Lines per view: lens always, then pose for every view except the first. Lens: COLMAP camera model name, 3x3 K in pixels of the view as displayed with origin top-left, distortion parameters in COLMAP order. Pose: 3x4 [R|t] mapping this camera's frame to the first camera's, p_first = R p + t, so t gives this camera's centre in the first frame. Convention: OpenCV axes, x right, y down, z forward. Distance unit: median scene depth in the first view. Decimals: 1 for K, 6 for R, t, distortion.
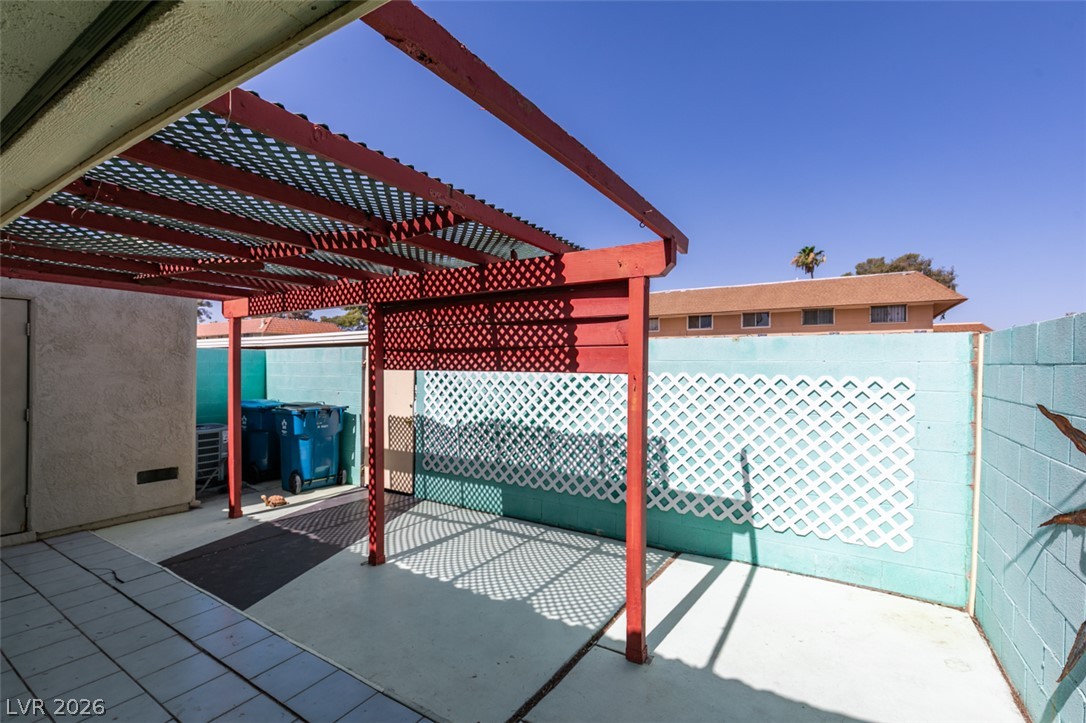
lens RADIAL K [[483.8, 0, 540.2], [0, 483.8, 365.2], [0, 0, 1]] dist [0.003921, 0.000214]
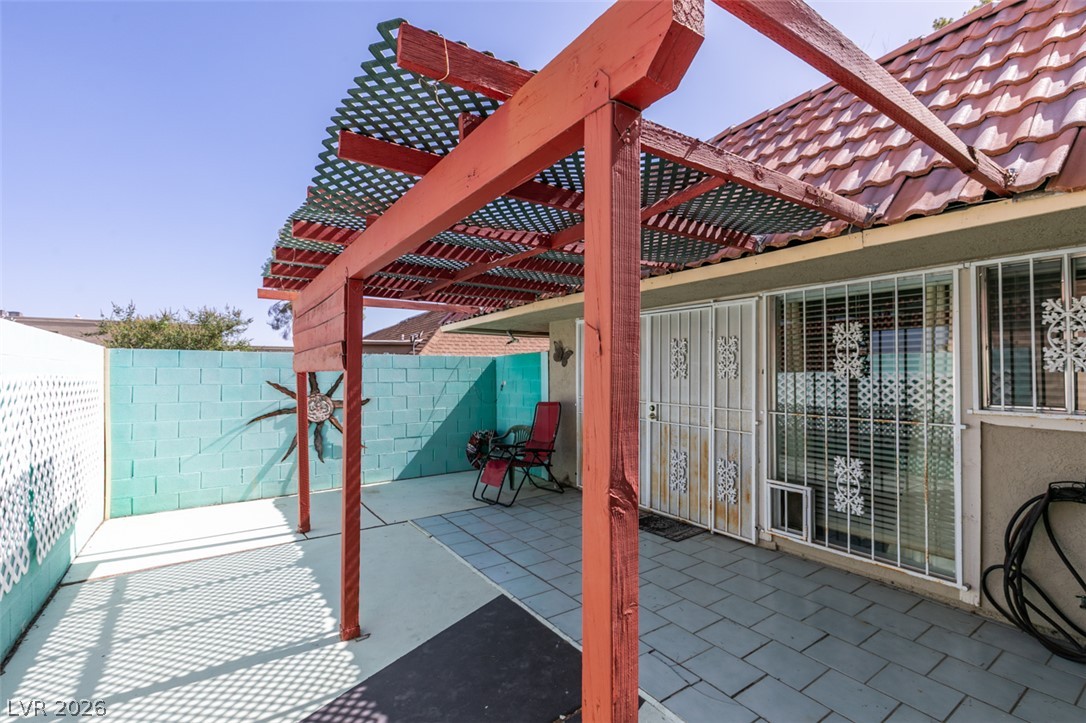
lens RADIAL K [[483.8, 0, 543.7], [0, 483.8, 364.1], [0, 0, 1]] dist [0.003921, 0.000214]
pose [[-0.919623, 0.003123, 0.392789, -0.783728], [-0.004083, 0.999838, -0.017510, 0.008632], [-0.392780, -0.017707, -0.919462, 1.371209]]
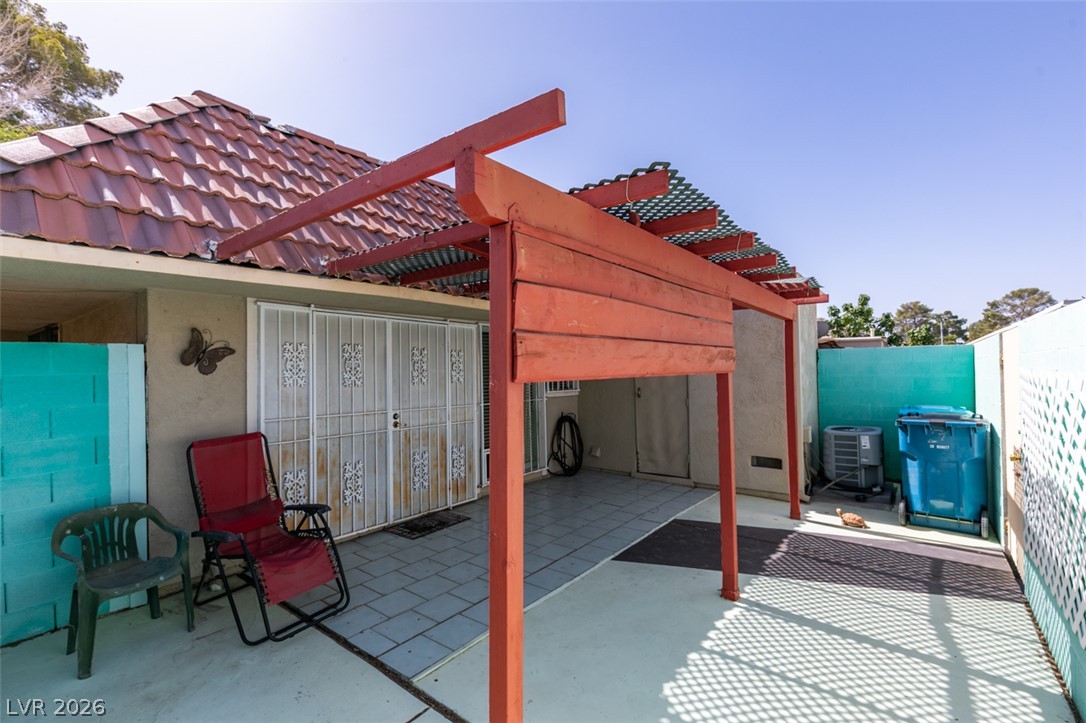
lens RADIAL K [[483.8, 0, 538.9], [0, 483.8, 367.0], [0, 0, 1]] dist [0.003921, 0.000214]
pose [[-0.103011, -0.013552, -0.994588, 0.491419], [0.022991, 0.999608, -0.016002, 0.004223], [0.994414, -0.024515, -0.102659, 0.664764]]
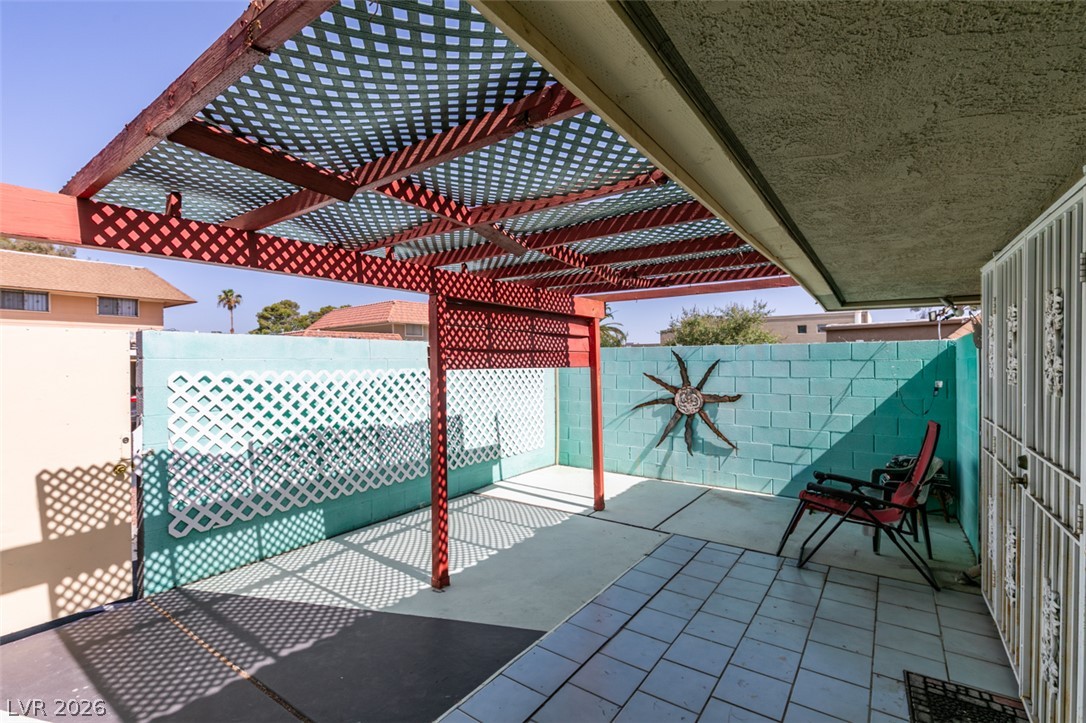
lens RADIAL K [[483.8, 0, 540.1], [0, 483.8, 365.2], [0, 0, 1]] dist [0.003921, 0.000214]
pose [[0.057210, -0.013420, 0.998272, -1.065668], [0.002396, 0.999909, 0.013305, -0.009304], [-0.998359, 0.001630, 0.057237, 0.667408]]
